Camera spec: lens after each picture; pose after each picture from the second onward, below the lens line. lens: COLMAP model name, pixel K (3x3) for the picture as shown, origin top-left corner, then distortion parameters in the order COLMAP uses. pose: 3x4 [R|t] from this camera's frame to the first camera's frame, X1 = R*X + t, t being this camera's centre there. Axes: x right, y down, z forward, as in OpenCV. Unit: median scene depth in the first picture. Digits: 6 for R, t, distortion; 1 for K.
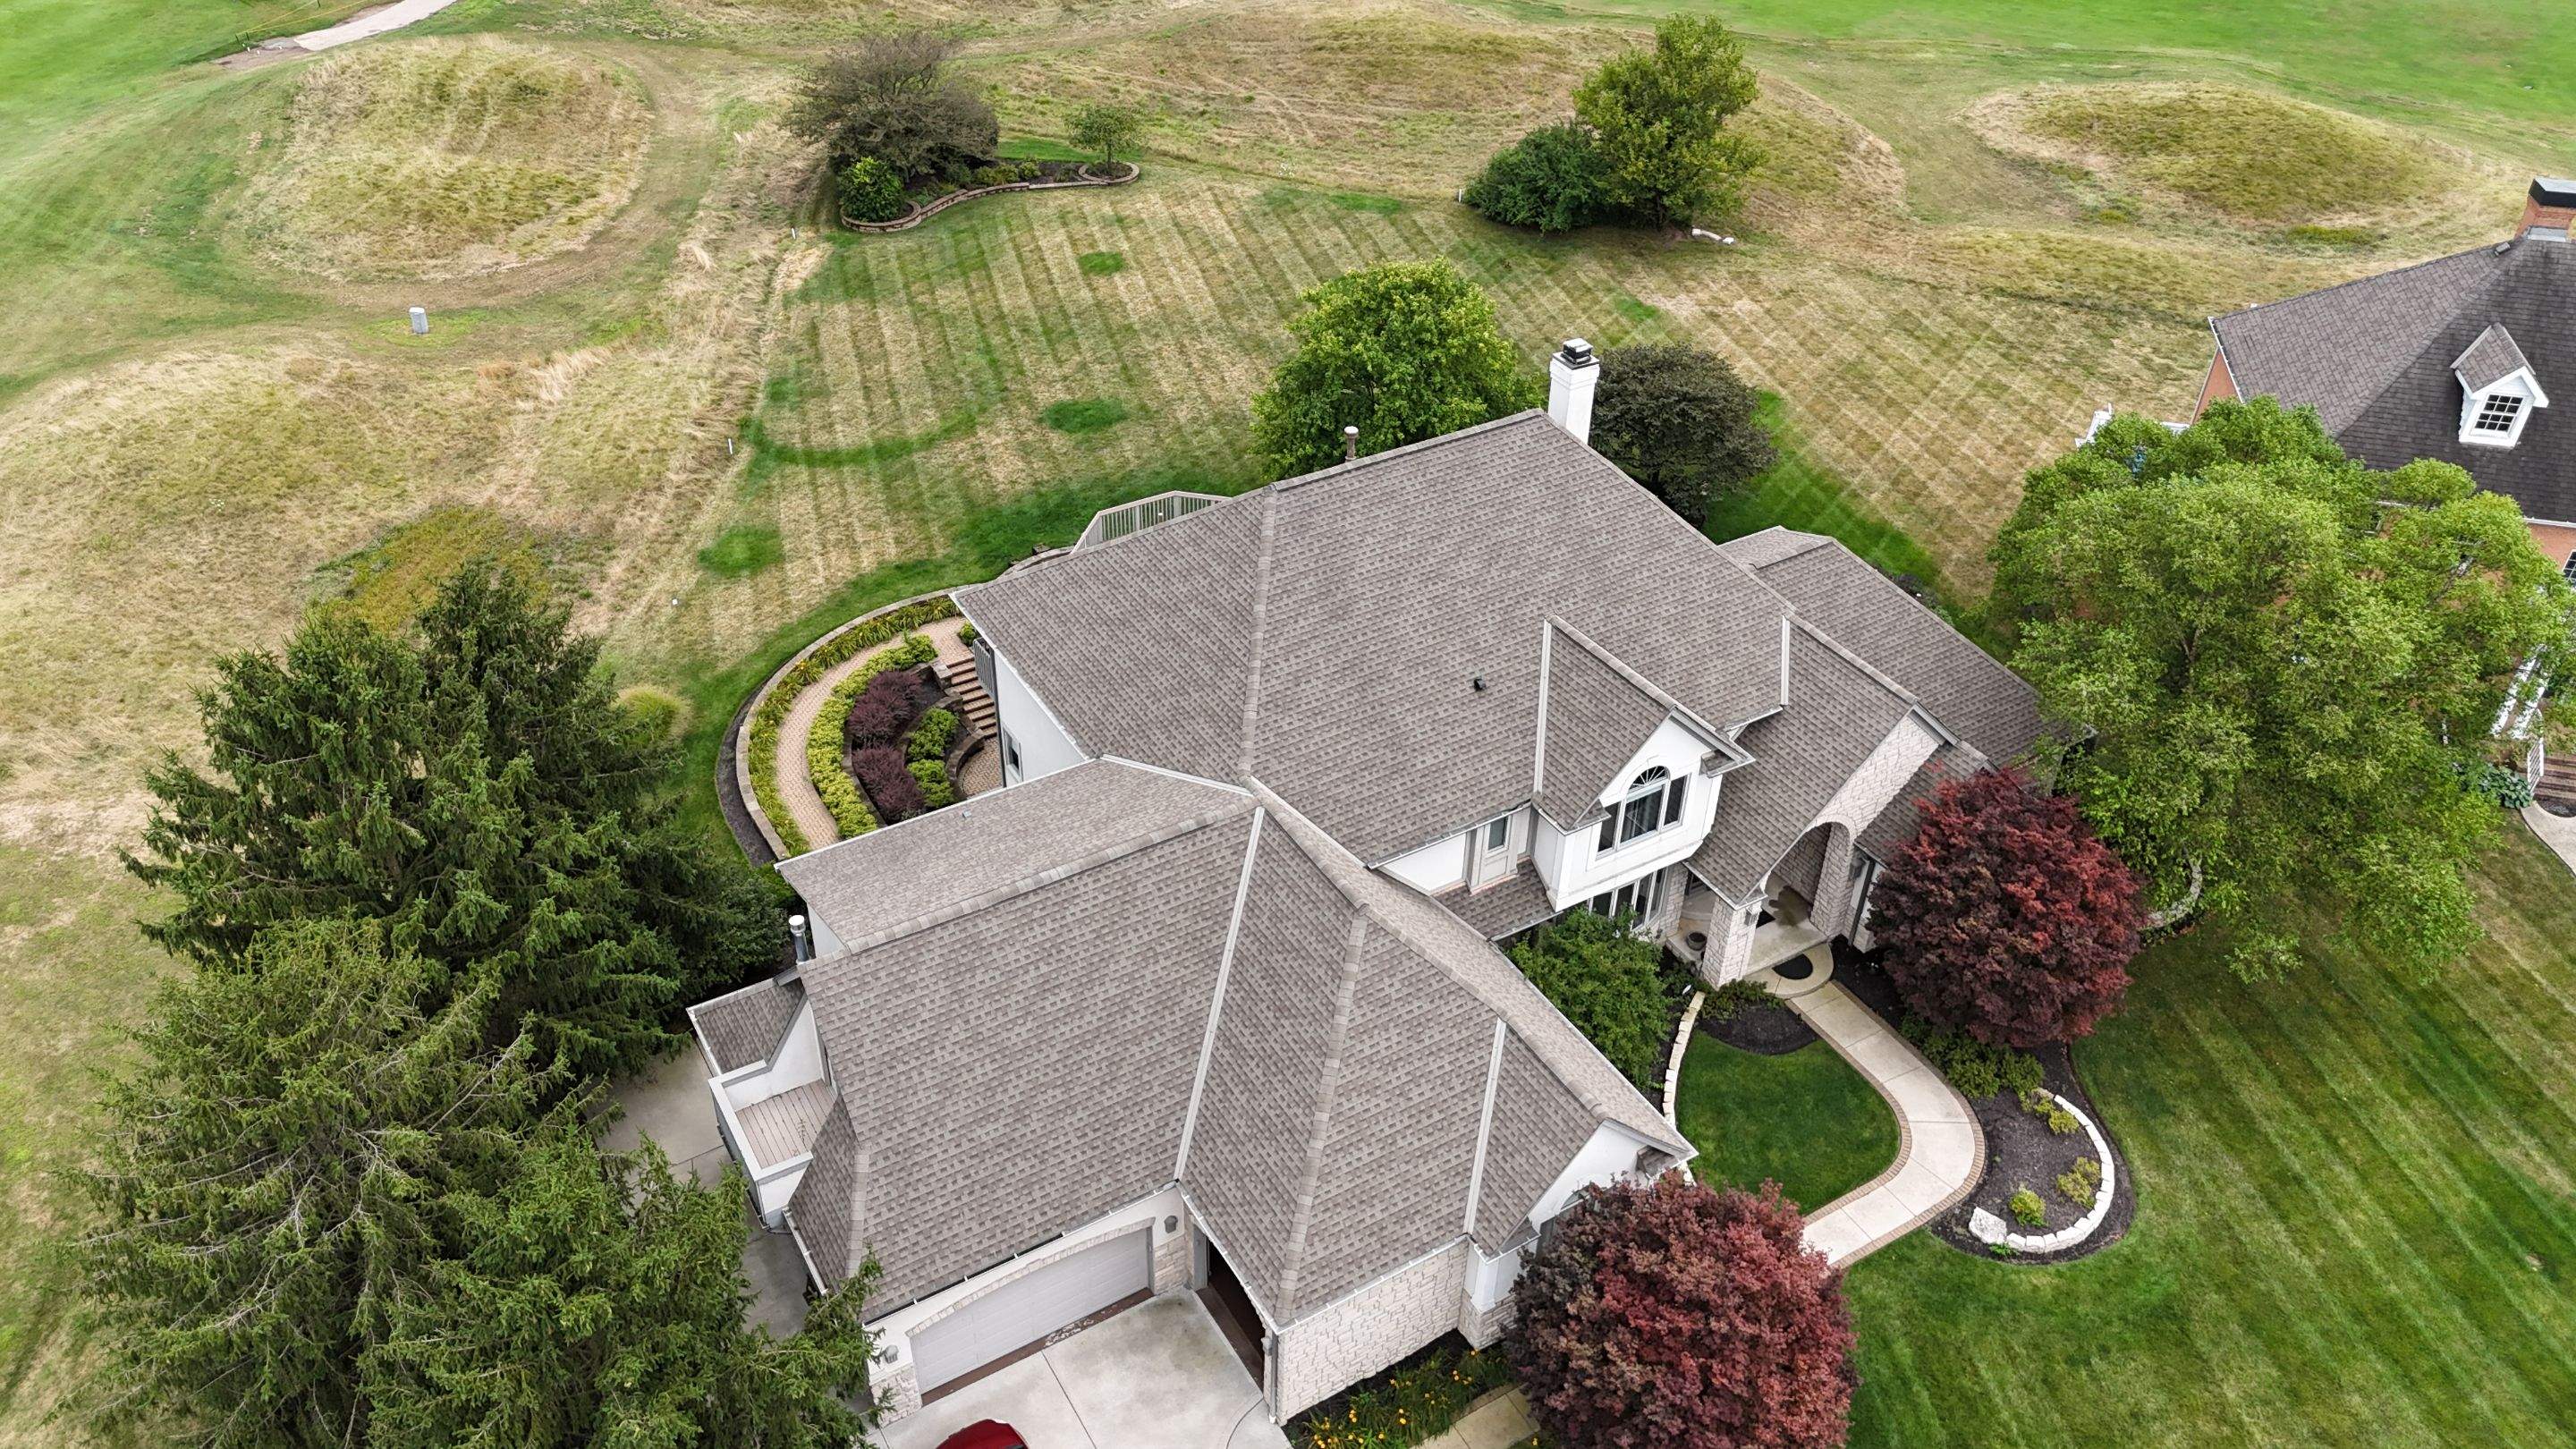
lens RADIAL K [[1894.6, 0, 1284.0], [0, 1894.6, 718.7], [0, 0, 1]] dist [0.069214, -0.059327]
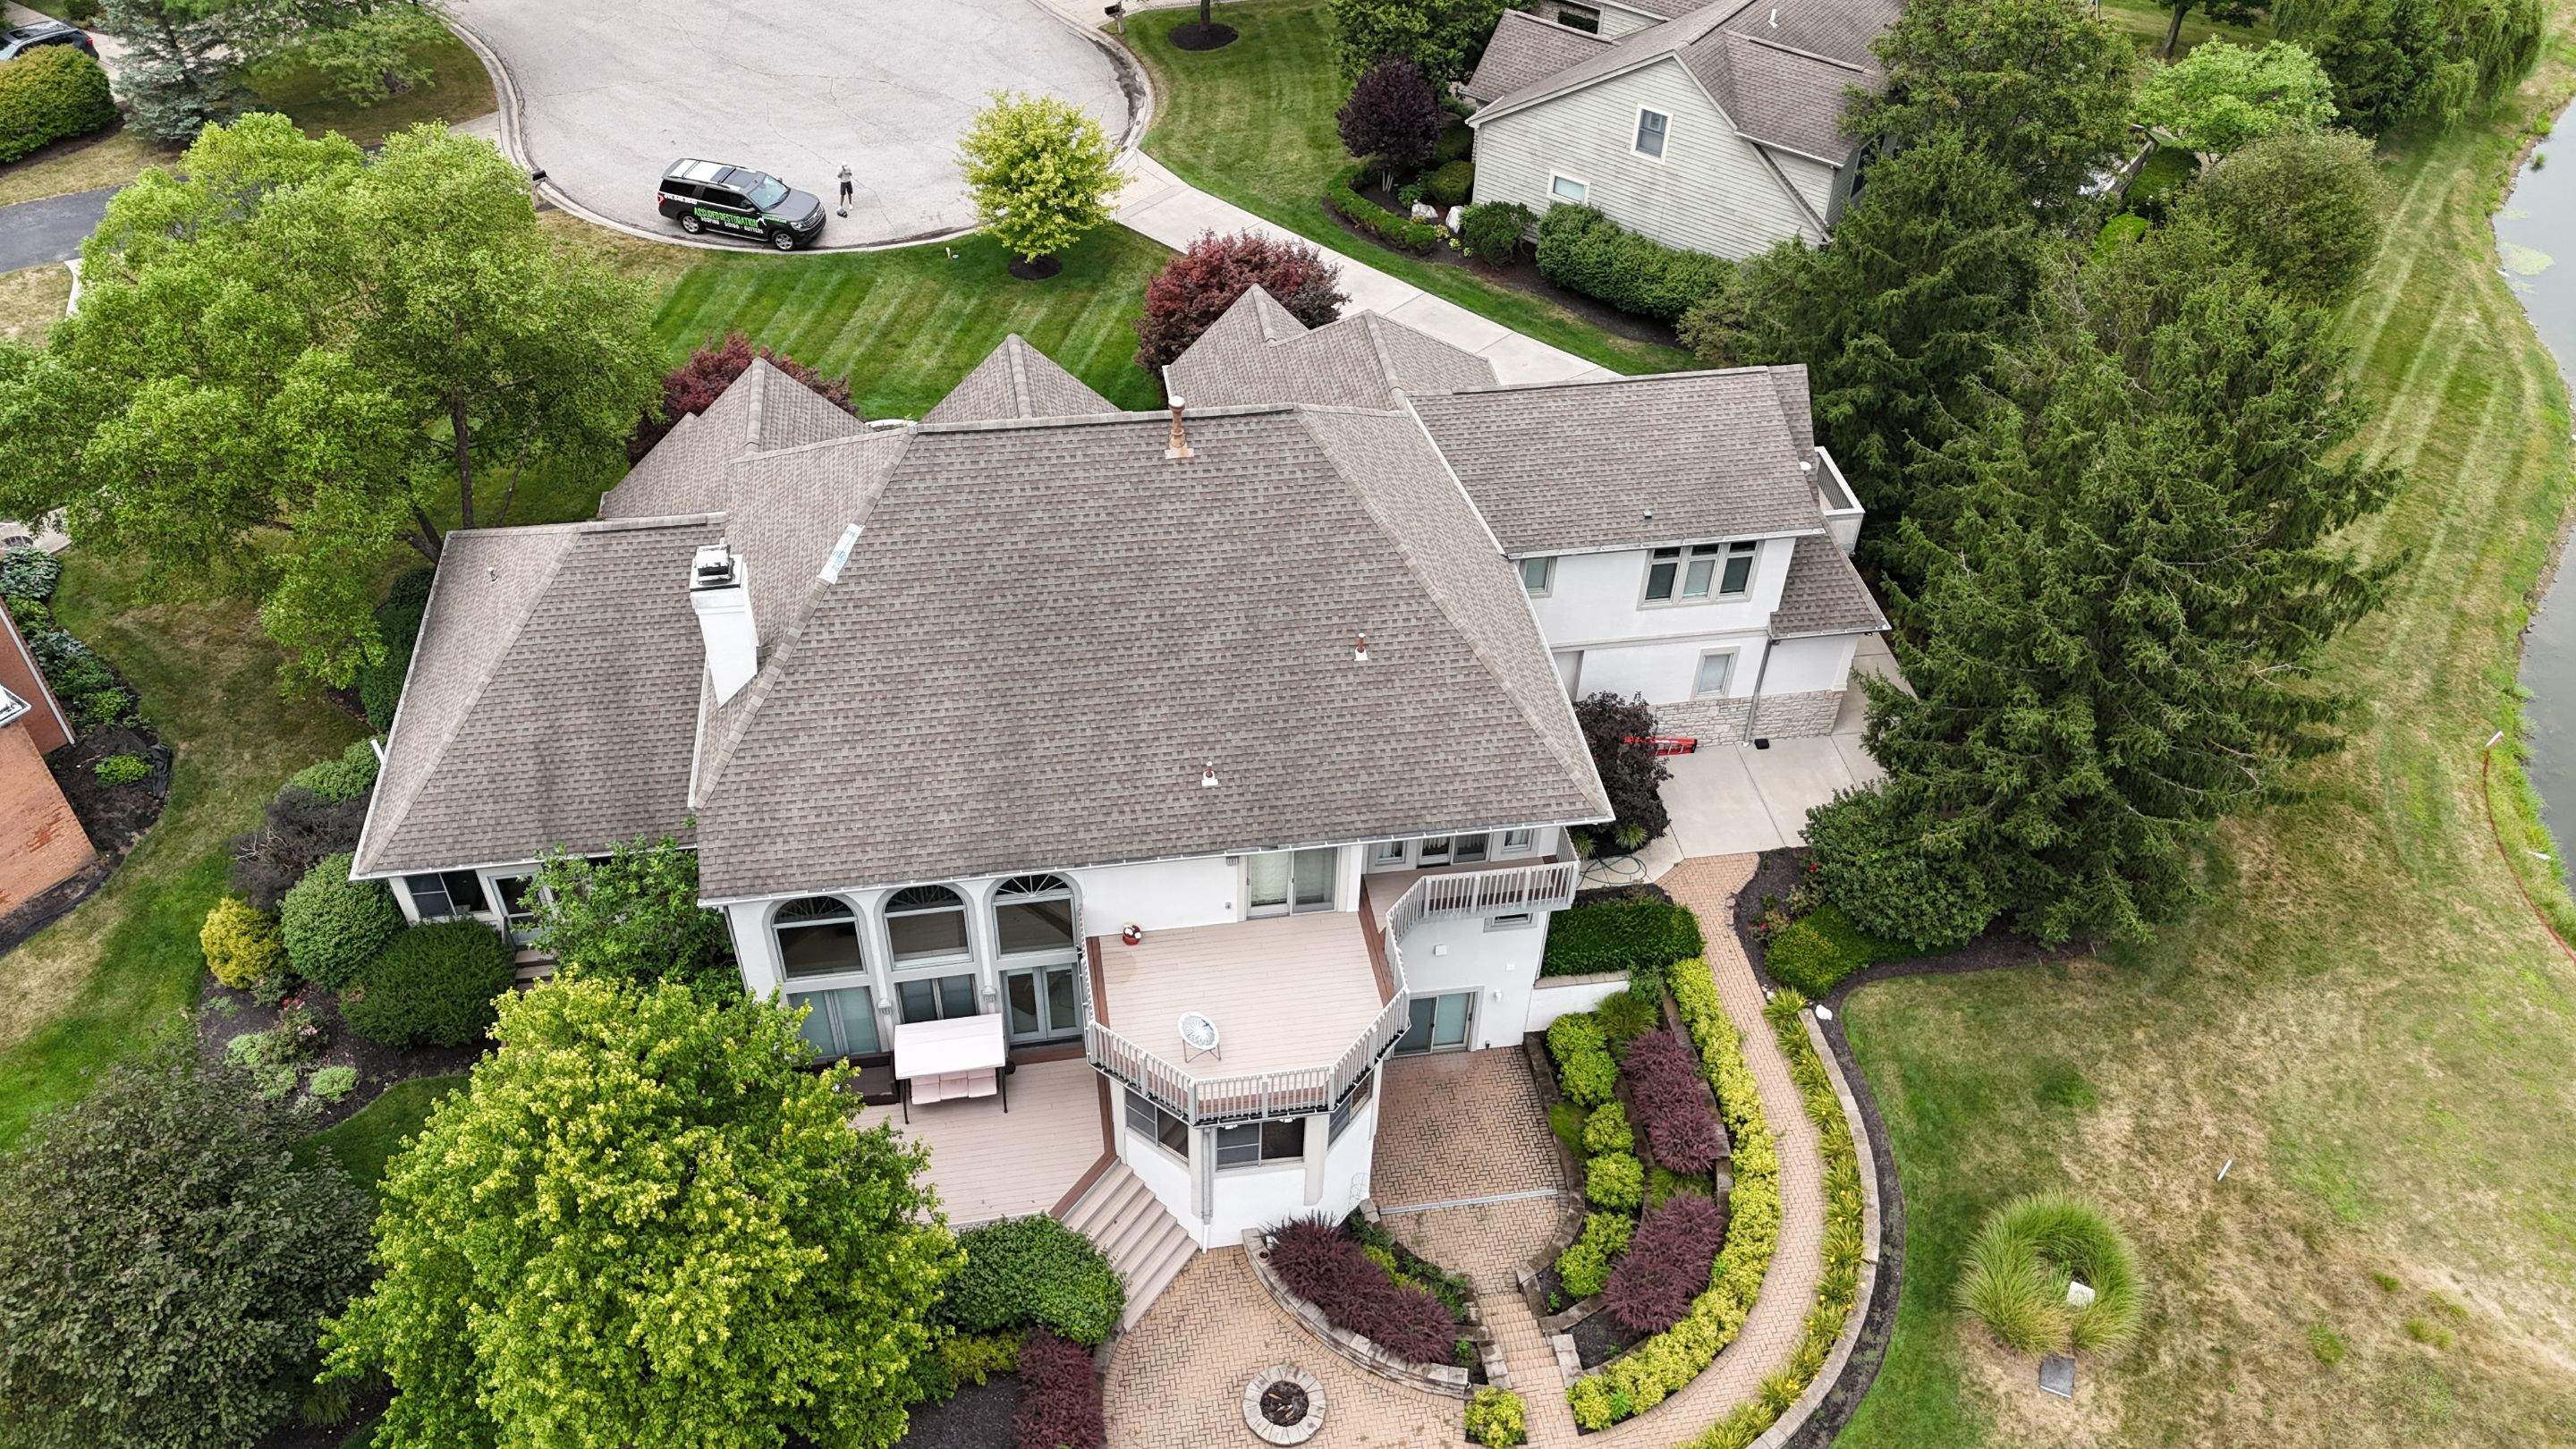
lens RADIAL K [[1894.6, 0, 1292.1], [0, 1894.6, 704.9], [0, 0, 1]] dist [0.069214, -0.059327]
pose [[-0.927468, -0.278515, 0.249464, -0.172552], [0.189474, 0.225090, 0.955737, -0.610139], [-0.322339, 0.933683, -0.155992, 0.825921]]
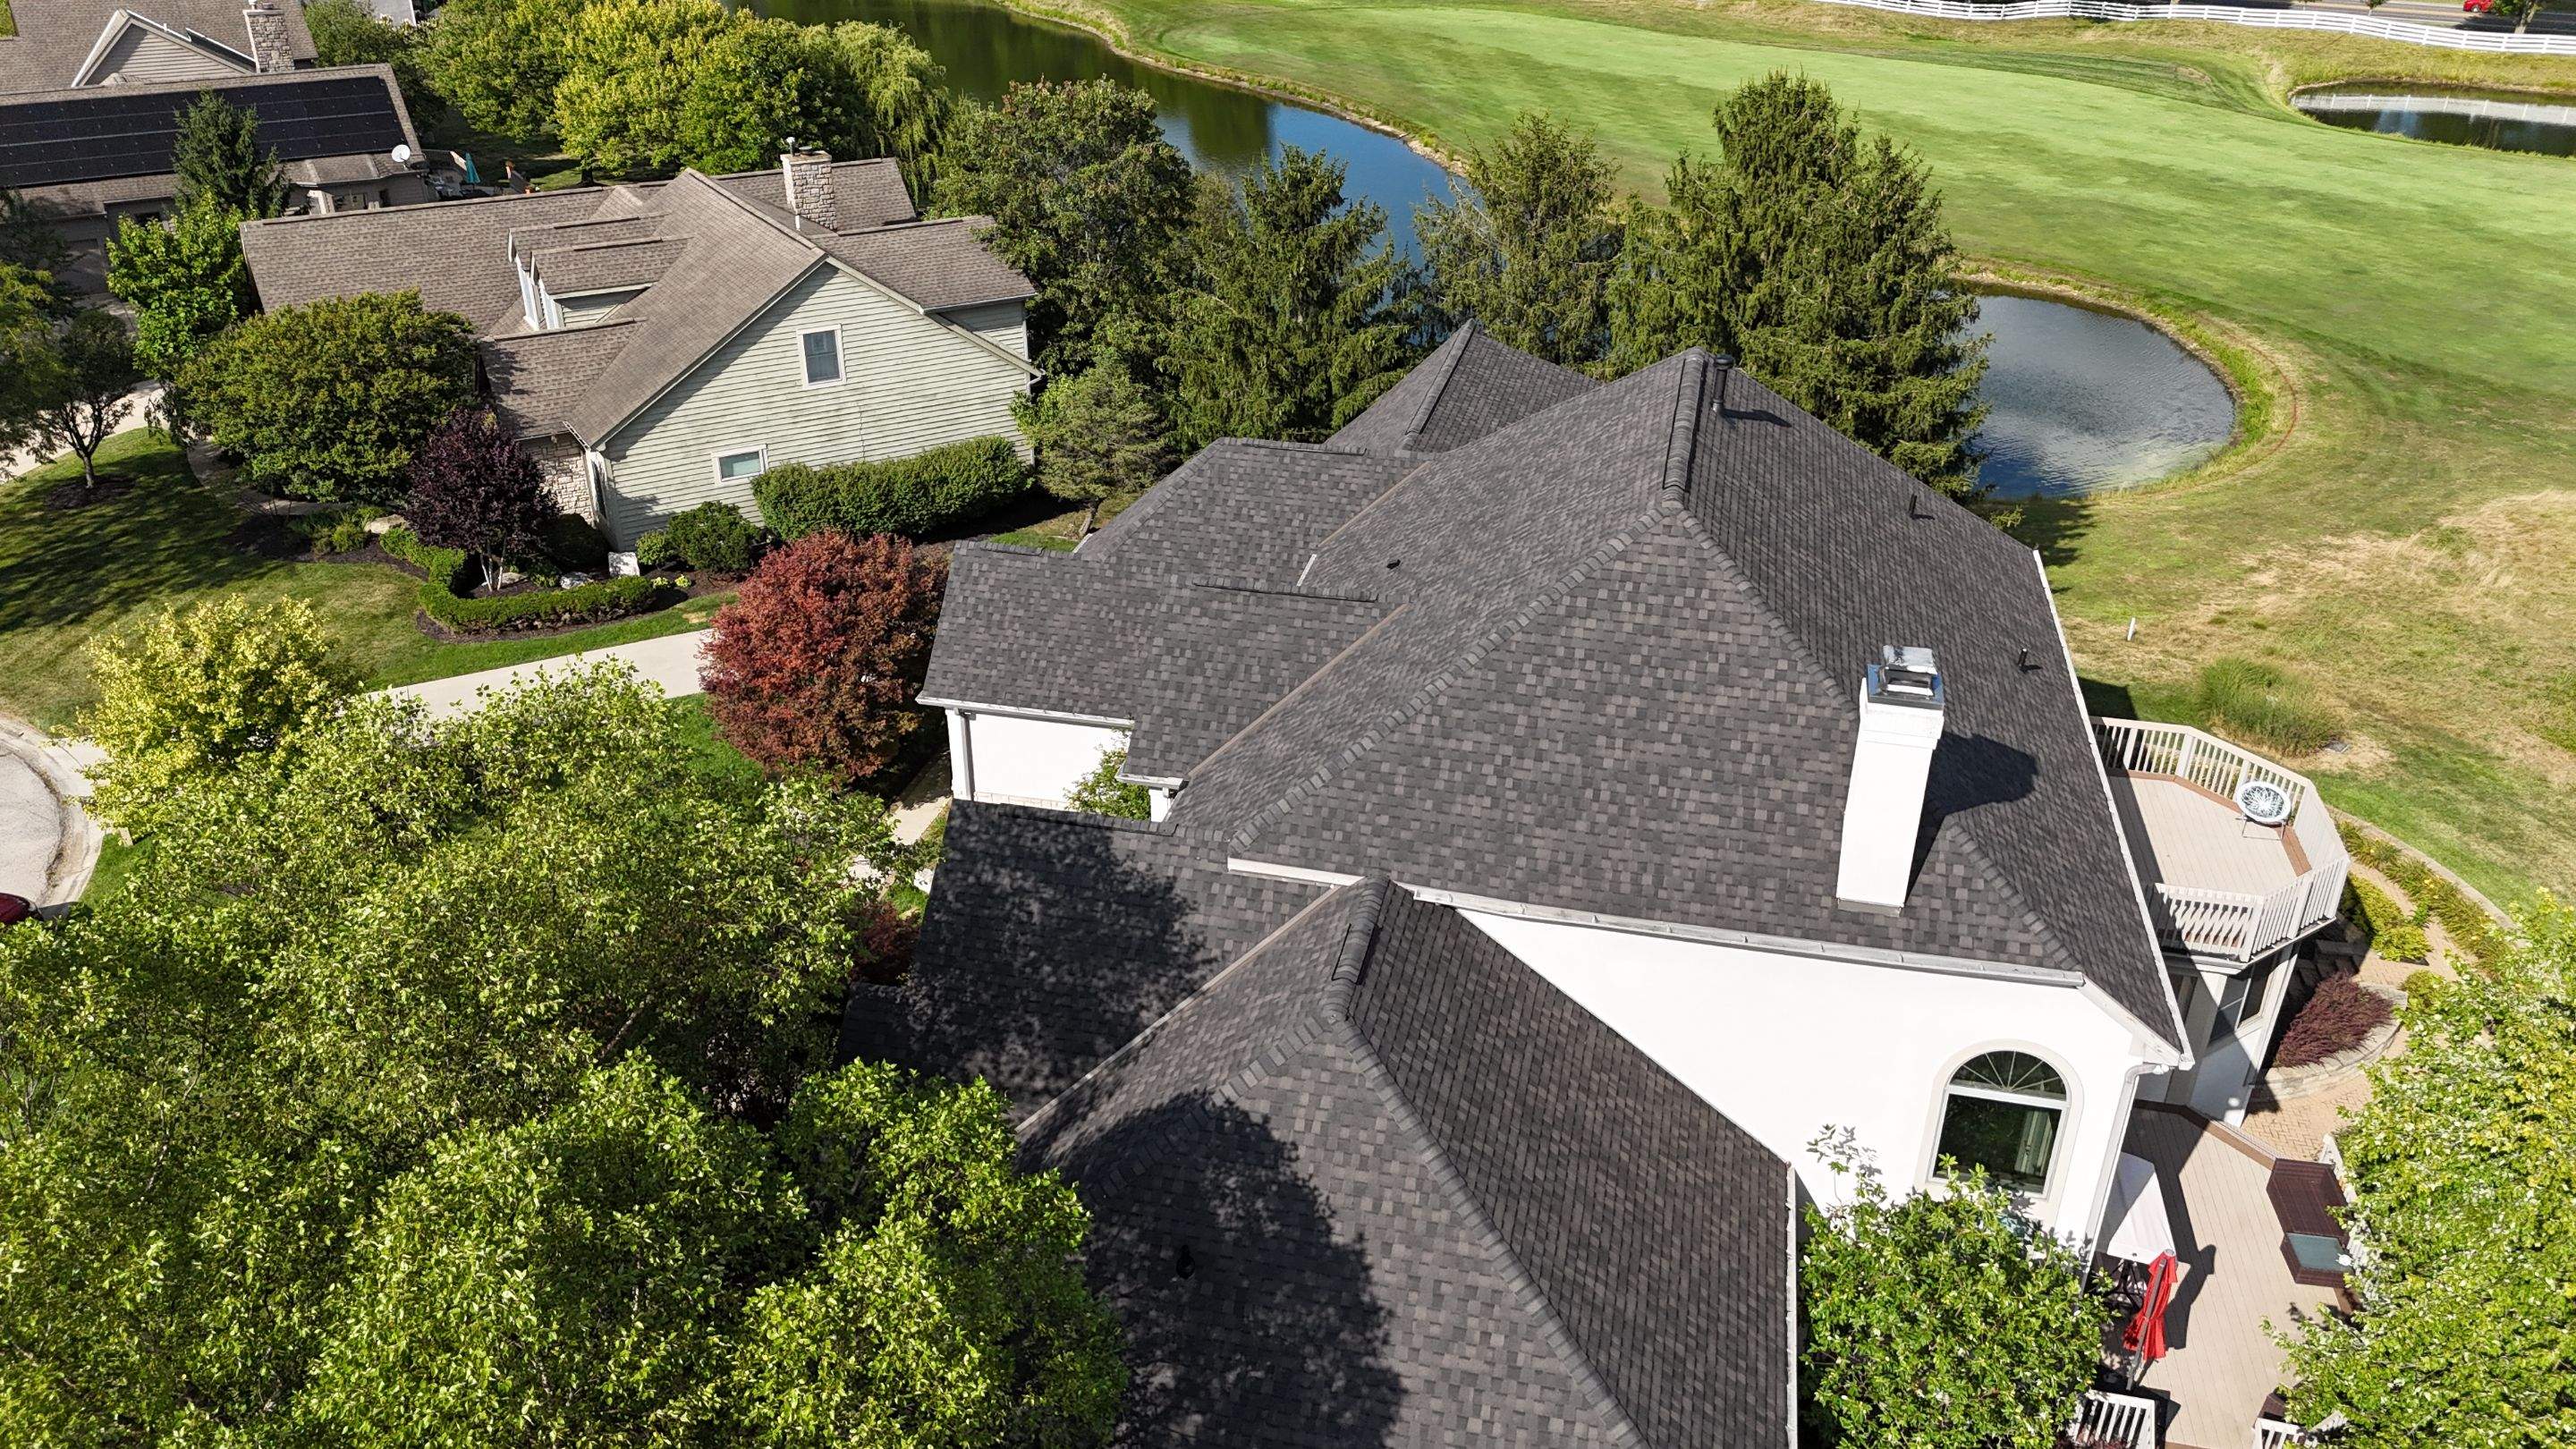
lens RADIAL K [[1894.6, 0, 1287.5], [0, 1894.6, 729.3], [0, 0, 1]] dist [0.069214, -0.059327]
pose [[-0.691312, 0.320629, -0.647522, 0.433294], [-0.448069, 0.512812, 0.732297, -0.351317], [0.566853, 0.796380, -0.210849, 0.776752]]
